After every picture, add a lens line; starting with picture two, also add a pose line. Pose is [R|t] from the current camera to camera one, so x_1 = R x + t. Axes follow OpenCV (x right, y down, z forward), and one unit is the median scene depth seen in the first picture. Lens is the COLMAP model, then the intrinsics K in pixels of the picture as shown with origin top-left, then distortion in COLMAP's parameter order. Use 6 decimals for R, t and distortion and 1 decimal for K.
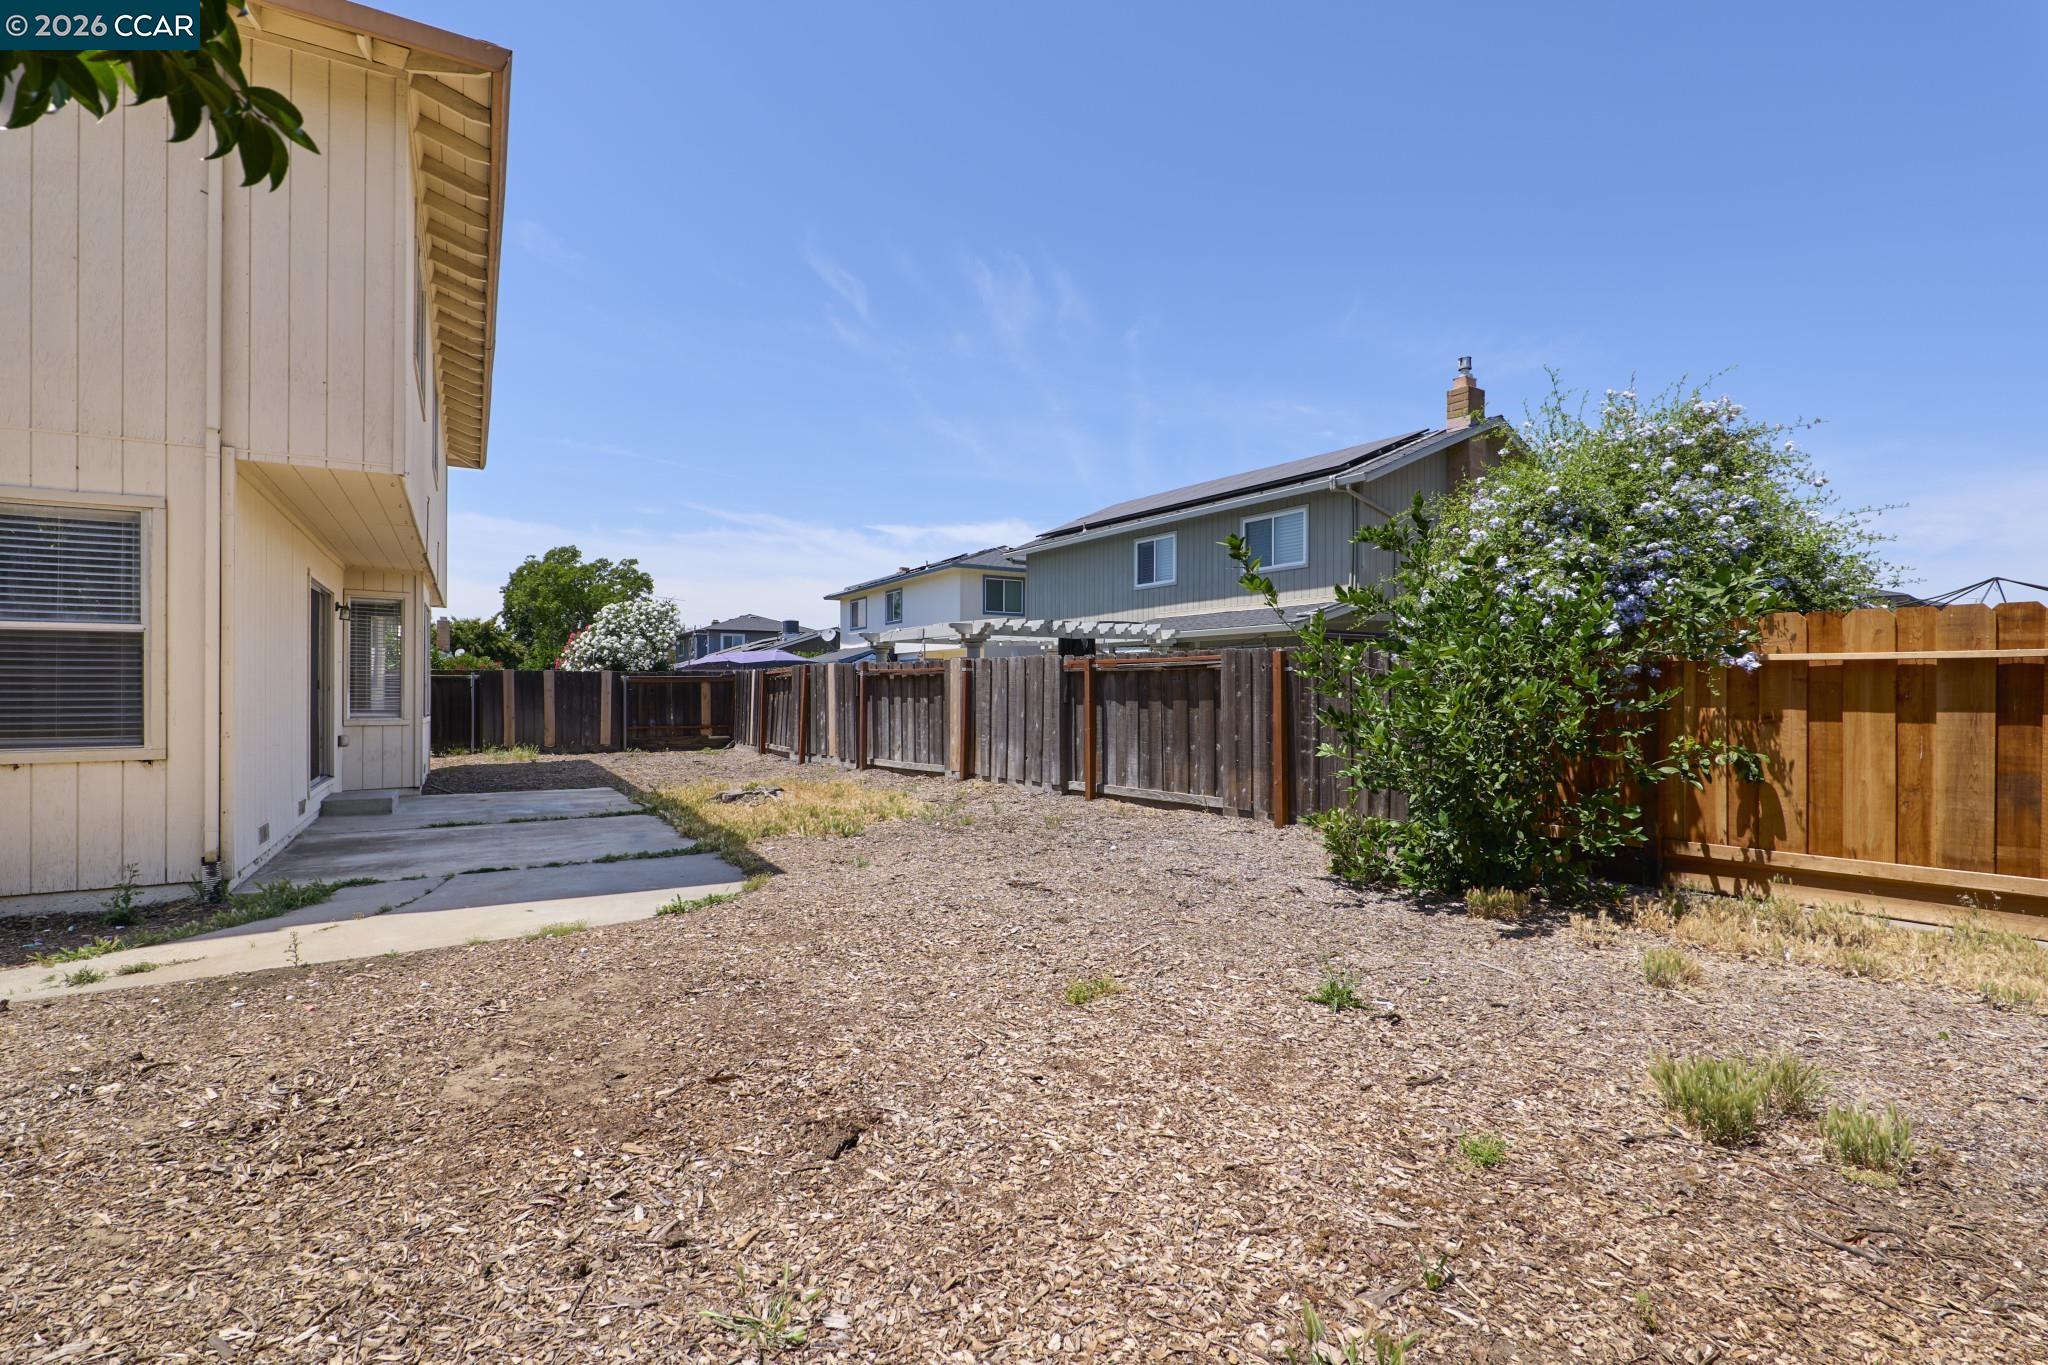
lens RADIAL K [[949.6, 0, 1026.9], [0, 949.6, 683.7], [0, 0, 1]] dist [-0.000493, -0.000077]
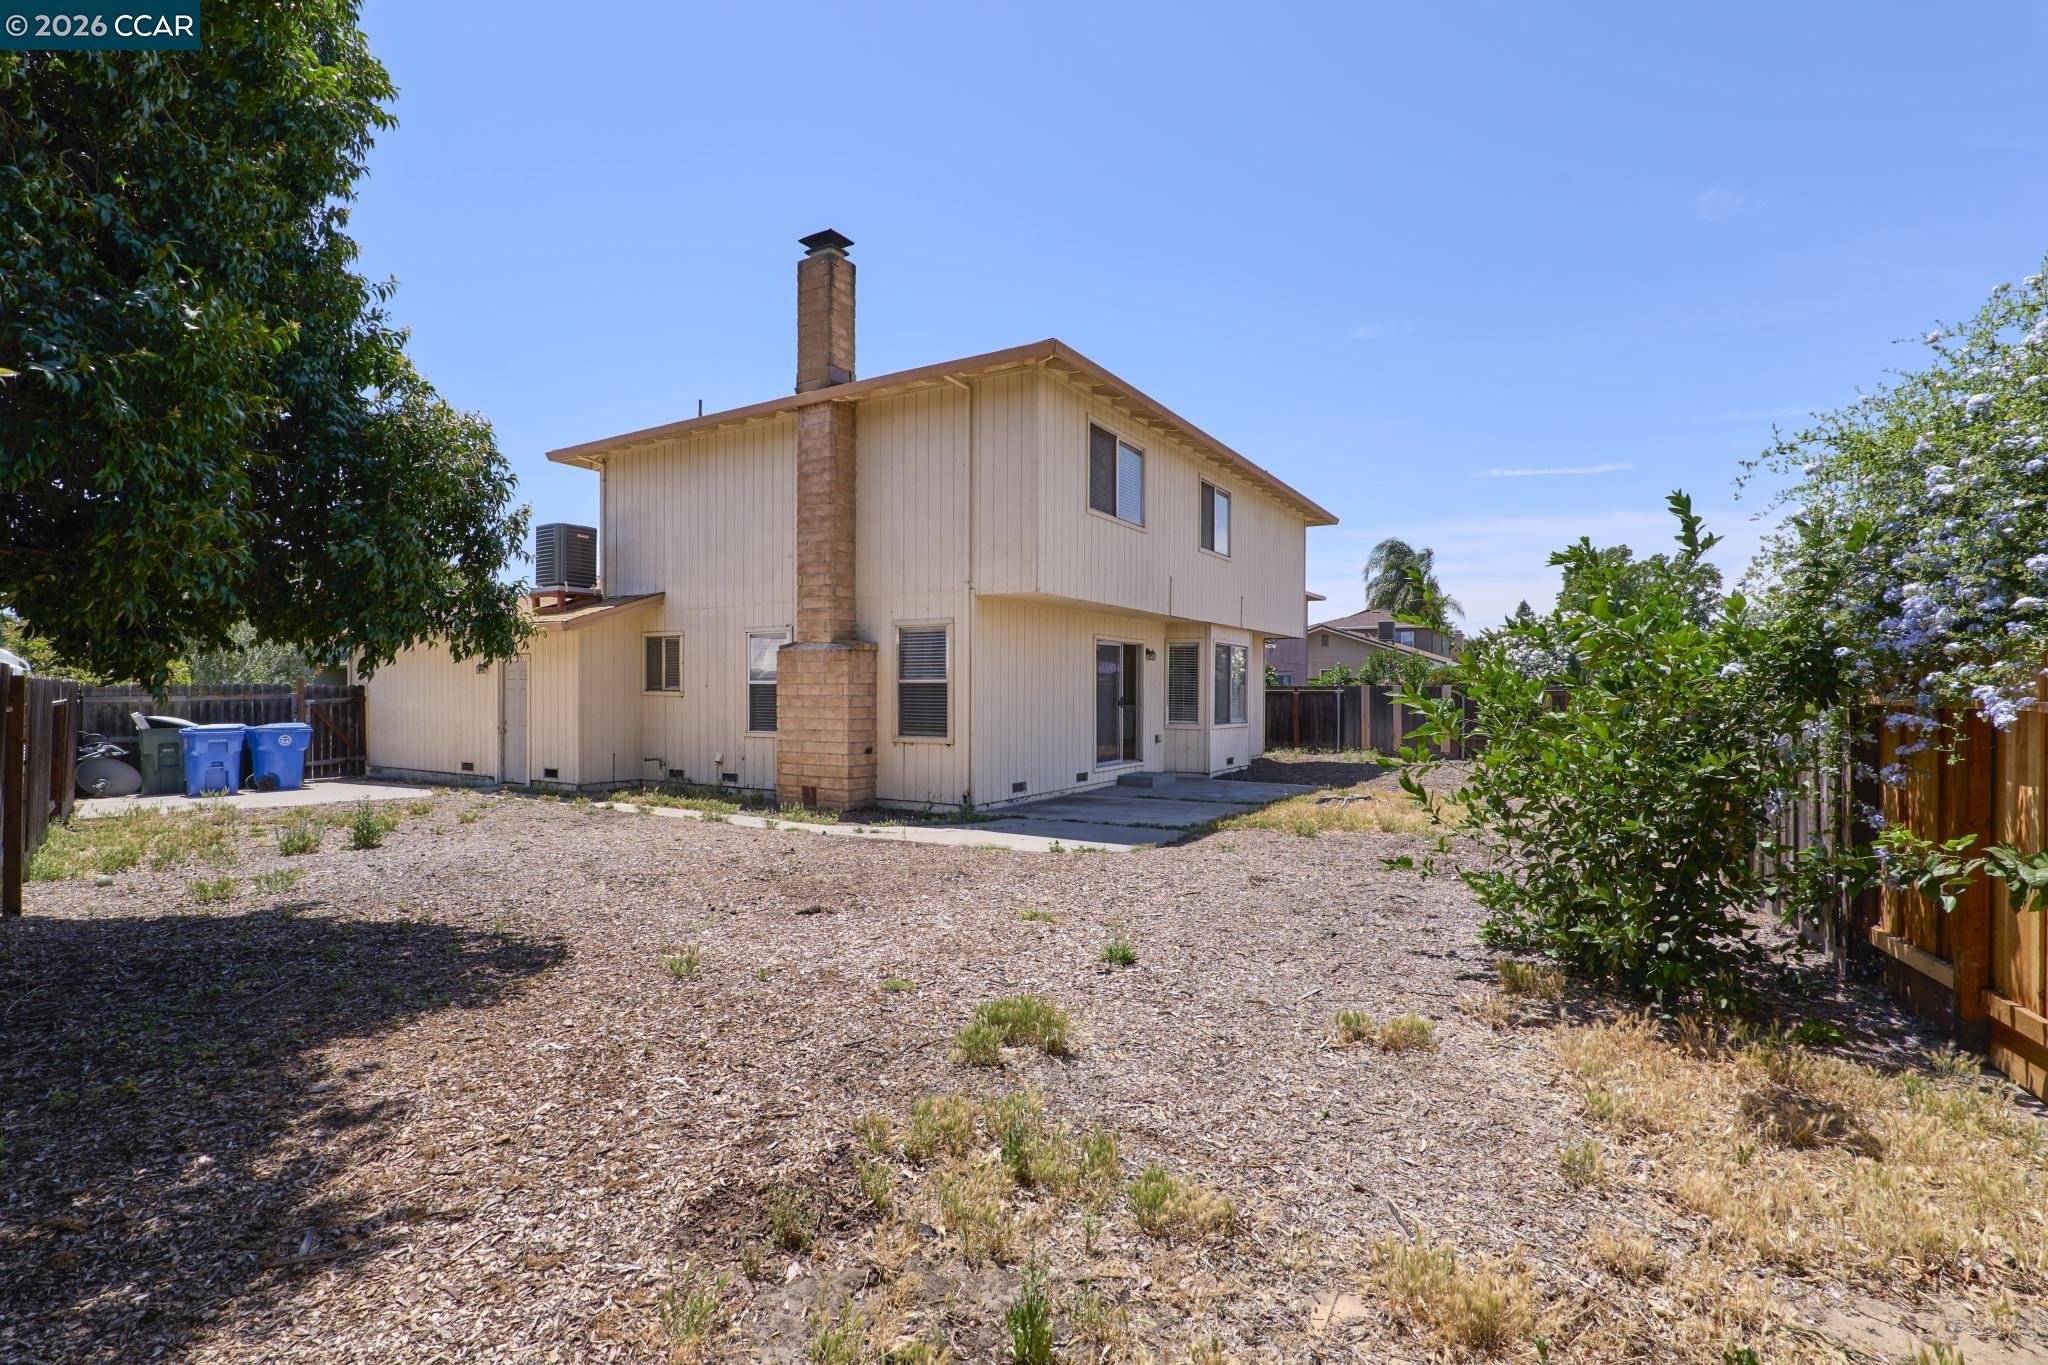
lens RADIAL K [[949.6, 0, 1028.7], [0, 949.6, 685.8], [0, 0, 1]] dist [-0.000493, -0.000077]
pose [[0.473473, -0.001627, -0.880807, 0.984457], [0.002555, 0.999997, -0.000474, -0.045325], [0.880805, -0.002026, 0.473475, 0.160456]]
